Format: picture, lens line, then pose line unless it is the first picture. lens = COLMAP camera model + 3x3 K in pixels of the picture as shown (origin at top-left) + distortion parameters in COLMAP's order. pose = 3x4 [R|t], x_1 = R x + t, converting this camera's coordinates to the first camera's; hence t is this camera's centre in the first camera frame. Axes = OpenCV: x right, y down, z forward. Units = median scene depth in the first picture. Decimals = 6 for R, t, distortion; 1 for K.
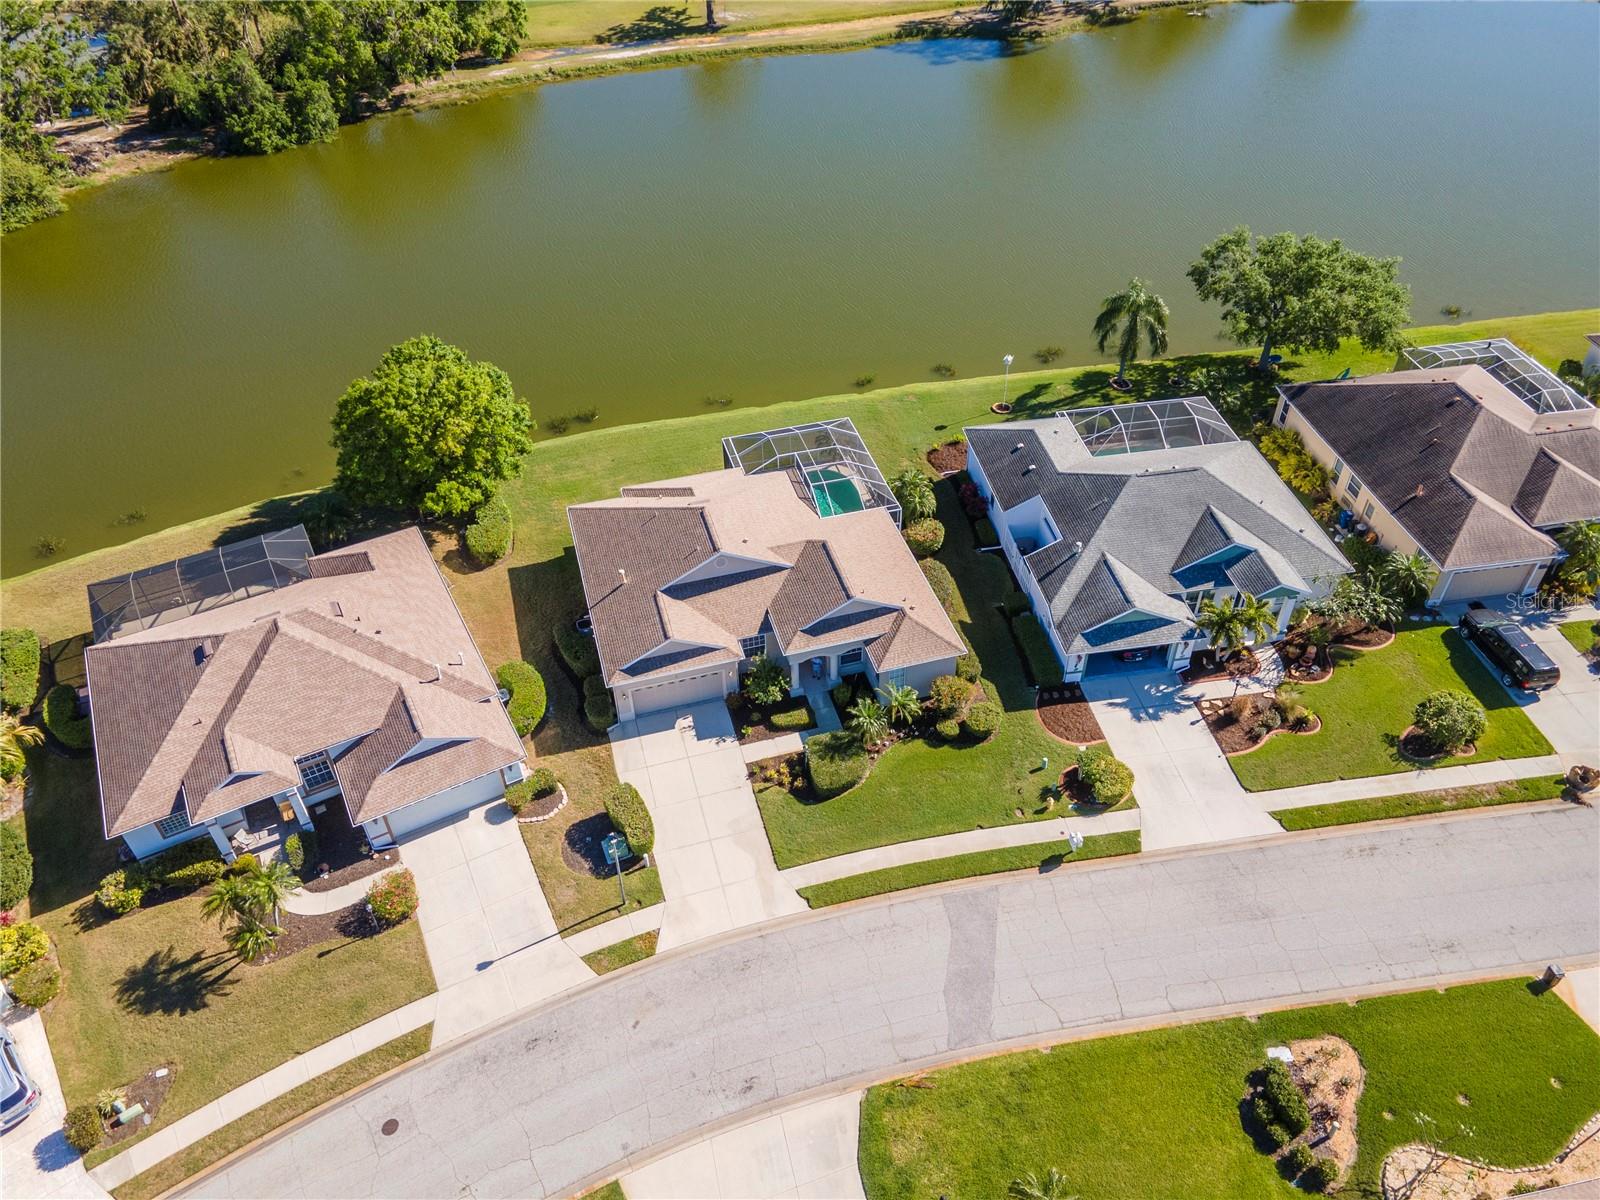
lens RADIAL K [[1154.6, 0, 807.6], [0, 1154.6, 599.8], [0, 0, 1]] dist [0.041390, 0.020210]
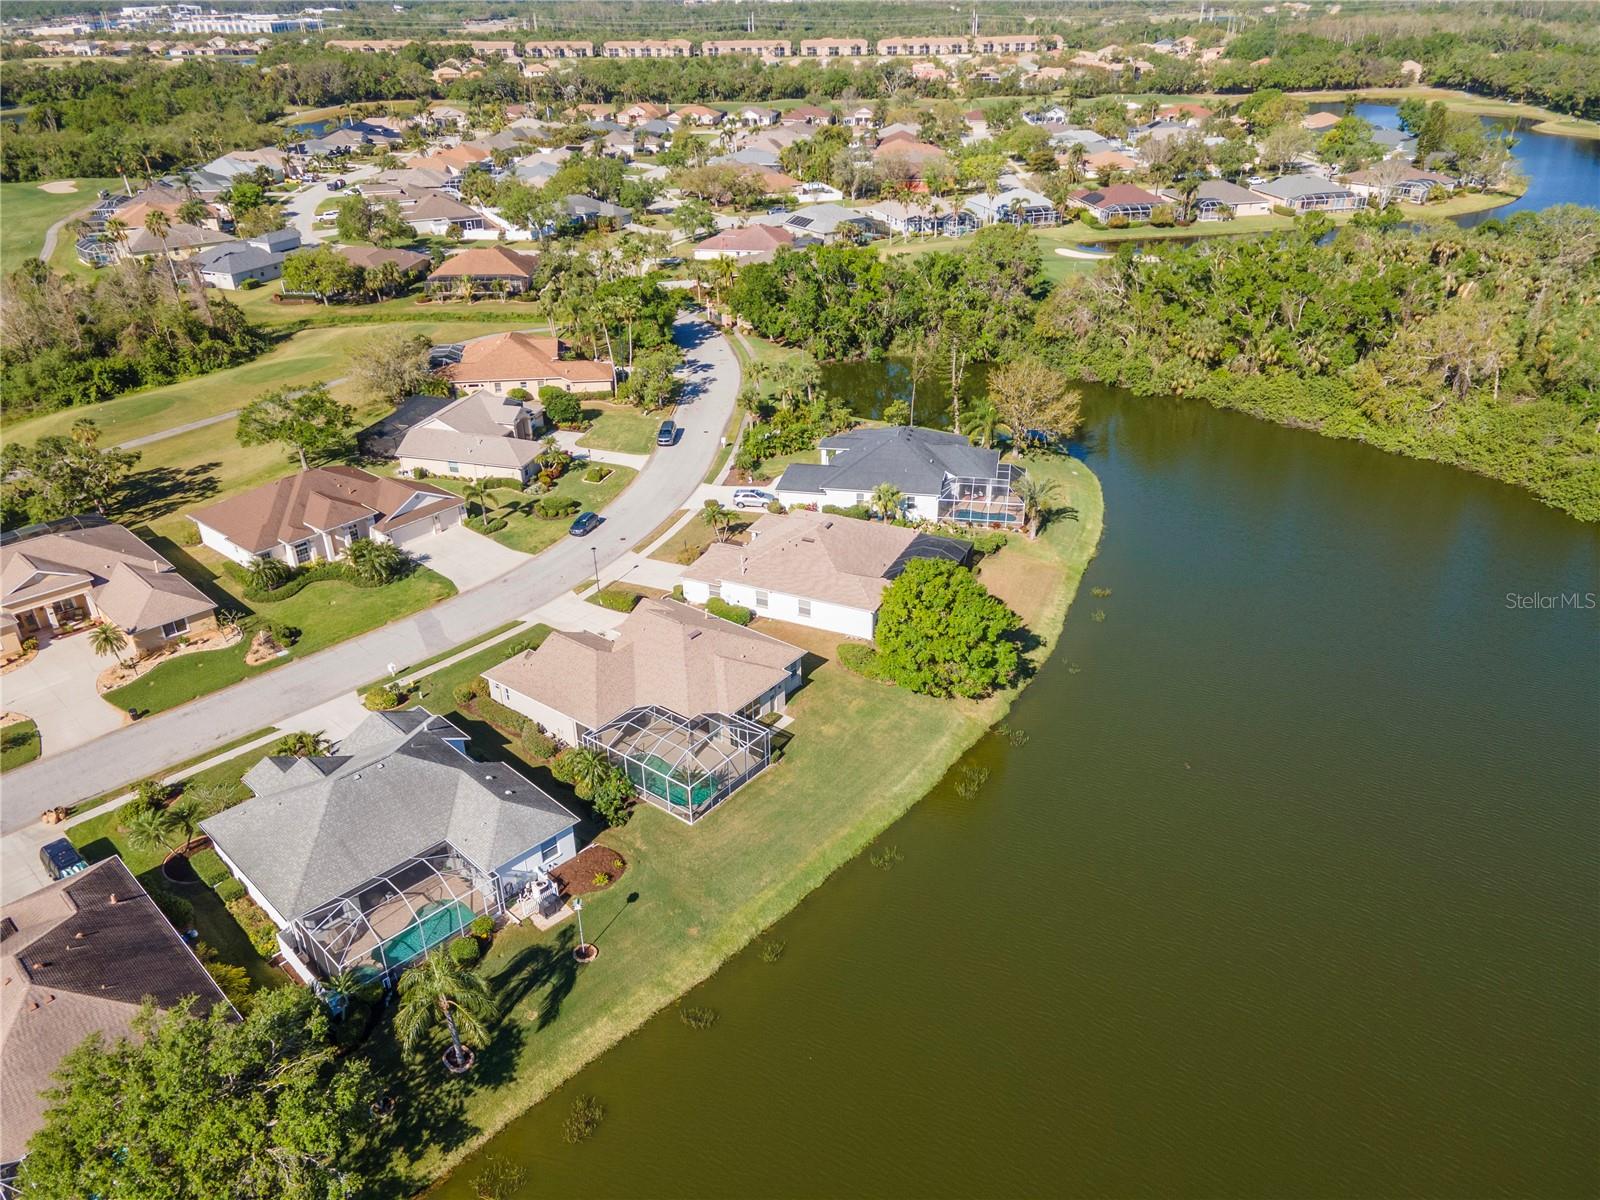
lens RADIAL K [[1154.6, 0, 807.6], [0, 1154.6, 599.8], [0, 0, 1]] dist [0.041390, 0.020210]
pose [[-0.803947, 0.305864, -0.510015, 0.524606], [-0.371598, 0.411202, 0.832363, -1.384010], [0.464309, 0.858697, -0.216926, 1.386562]]
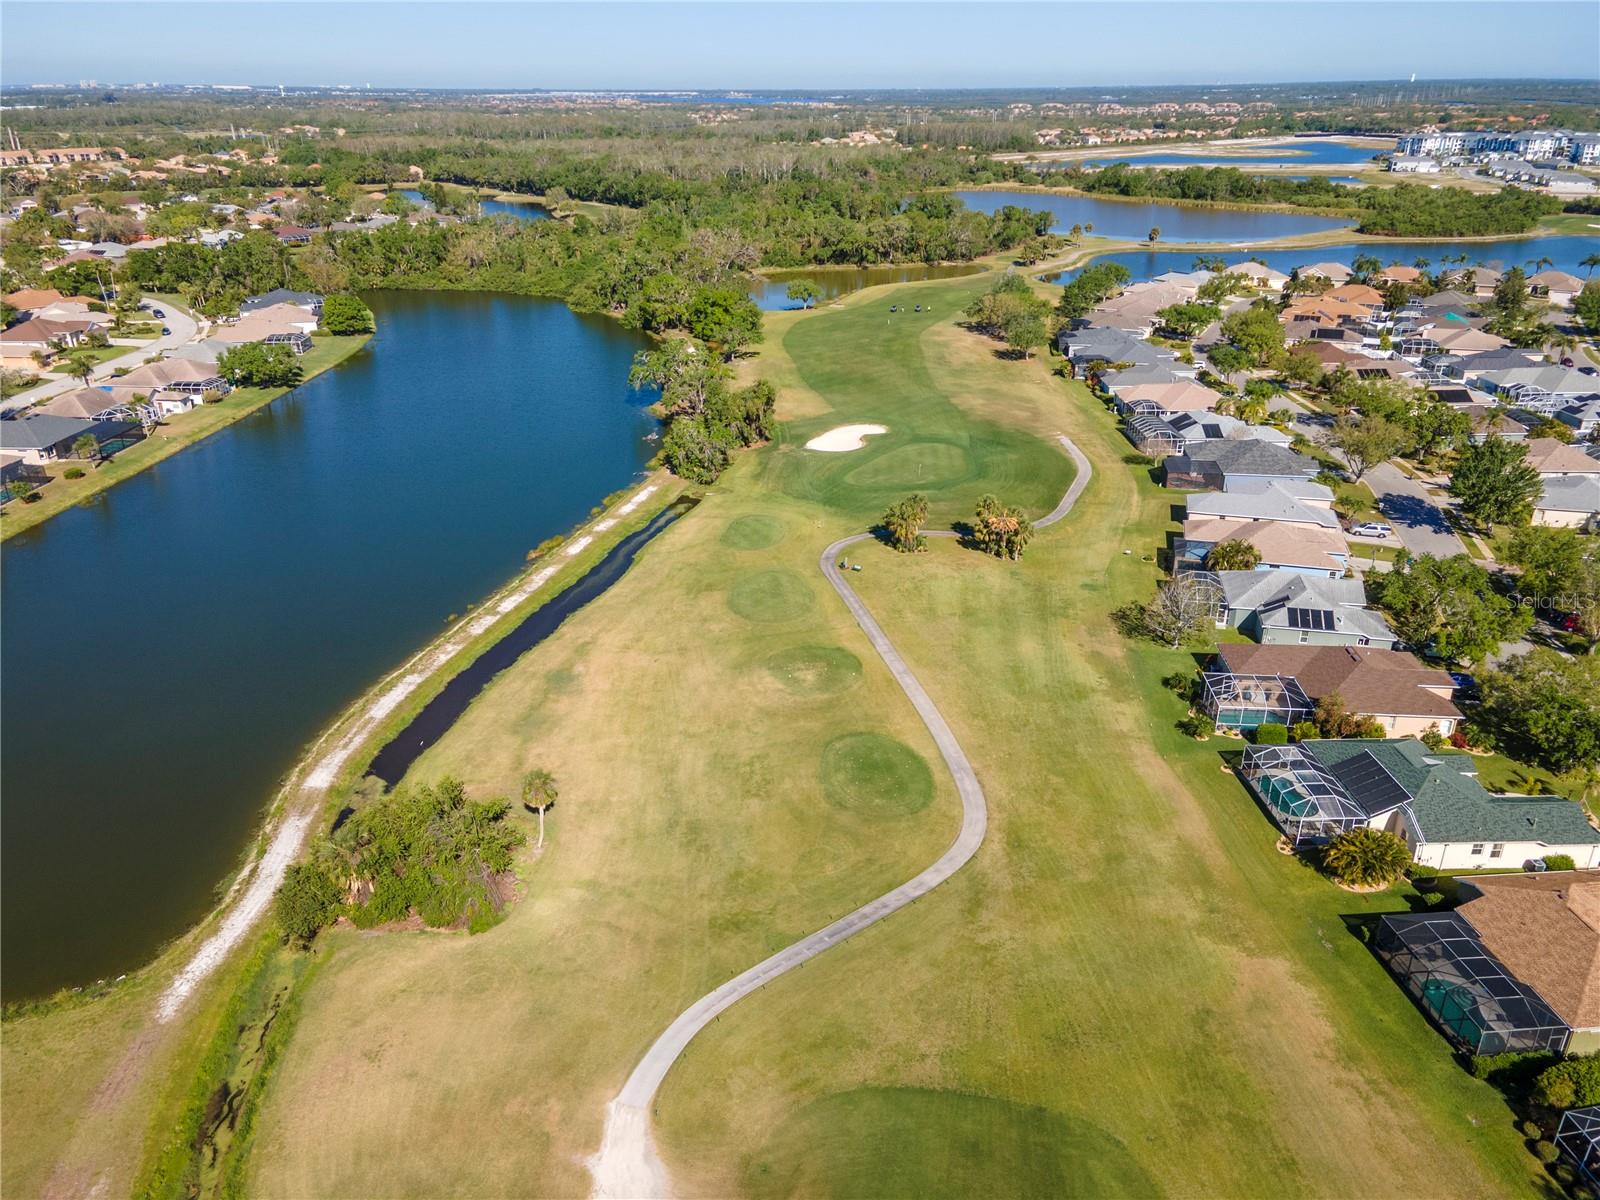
lens RADIAL K [[1154.6, 0, 807.6], [0, 1154.6, 599.8], [0, 0, 1]] dist [0.041390, 0.020210]
pose [[-0.187981, 0.414274, -0.890528, 4.186460], [-0.641725, 0.634593, 0.430675, -2.817197], [0.743541, 0.652432, 0.146558, 2.707674]]
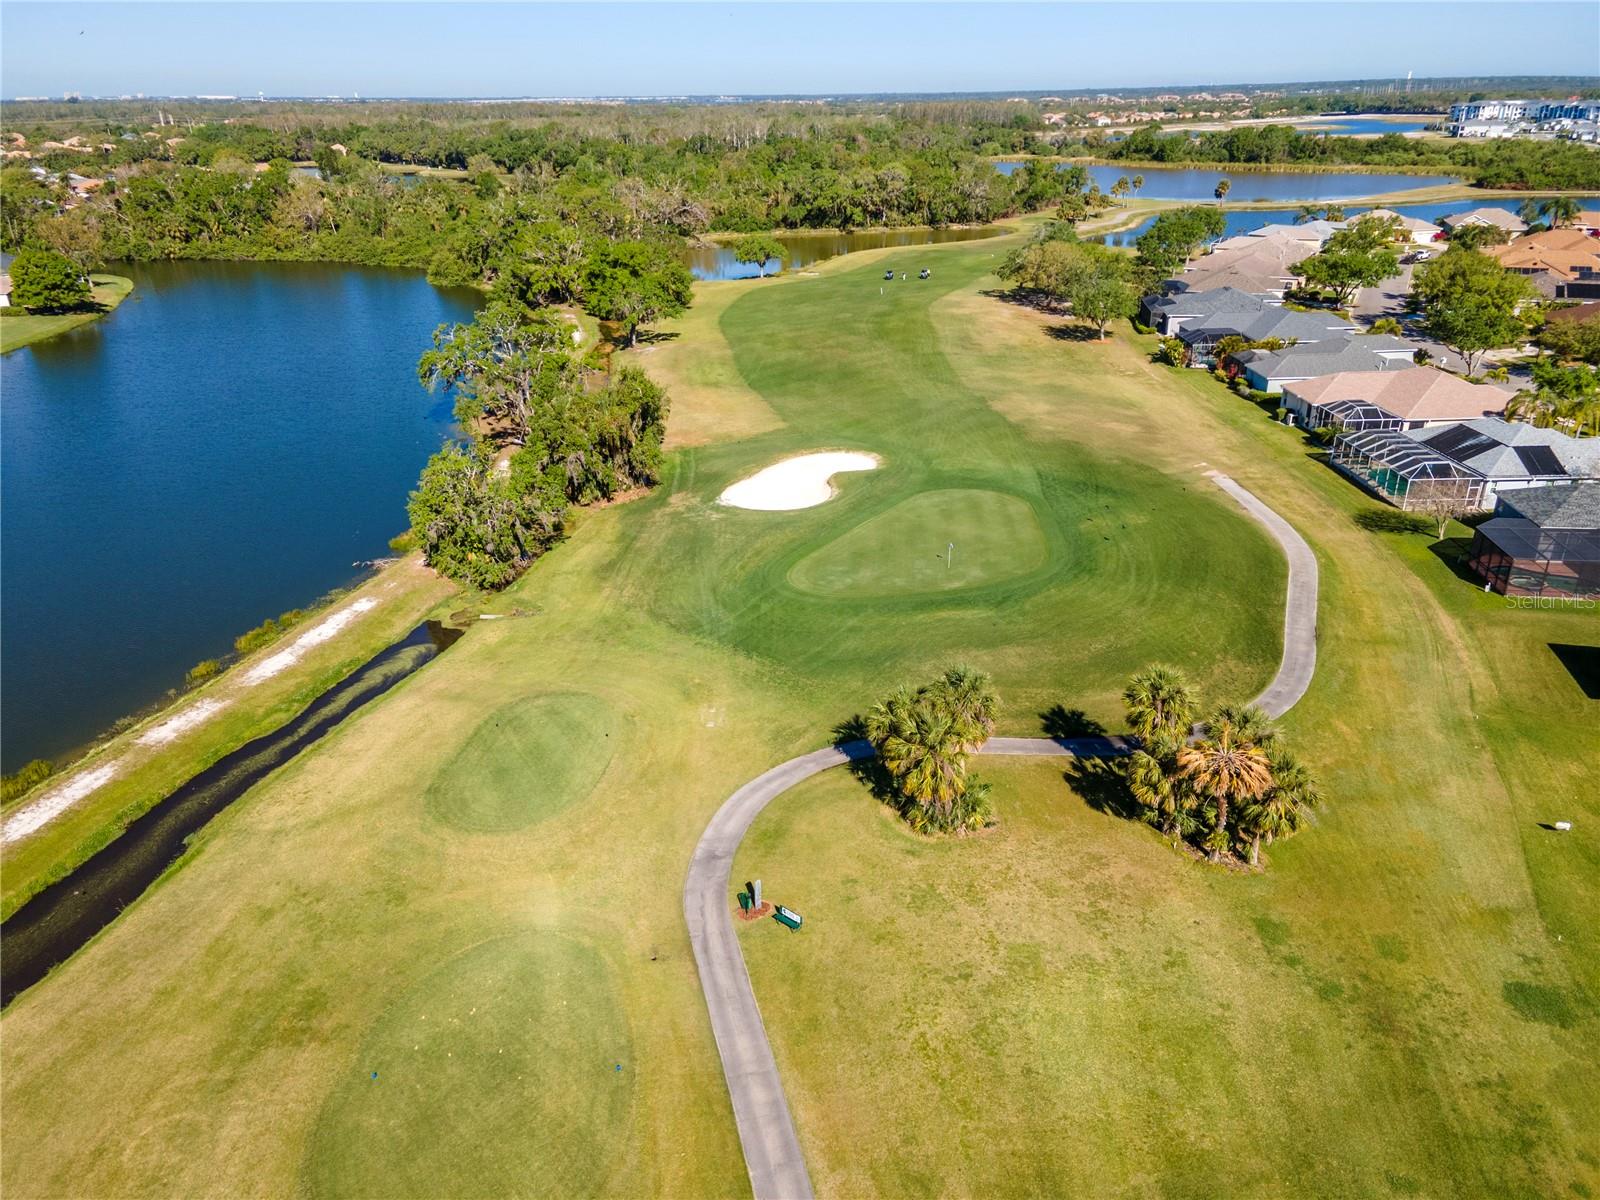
lens RADIAL K [[1154.6, 0, 807.6], [0, 1154.6, 599.8], [0, 0, 1]] dist [0.041390, 0.020210]
pose [[-0.181534, 0.411368, -0.893209, 2.542586], [-0.635485, 0.644095, 0.425794, -2.355097], [0.750469, 0.644917, 0.144493, 2.854492]]
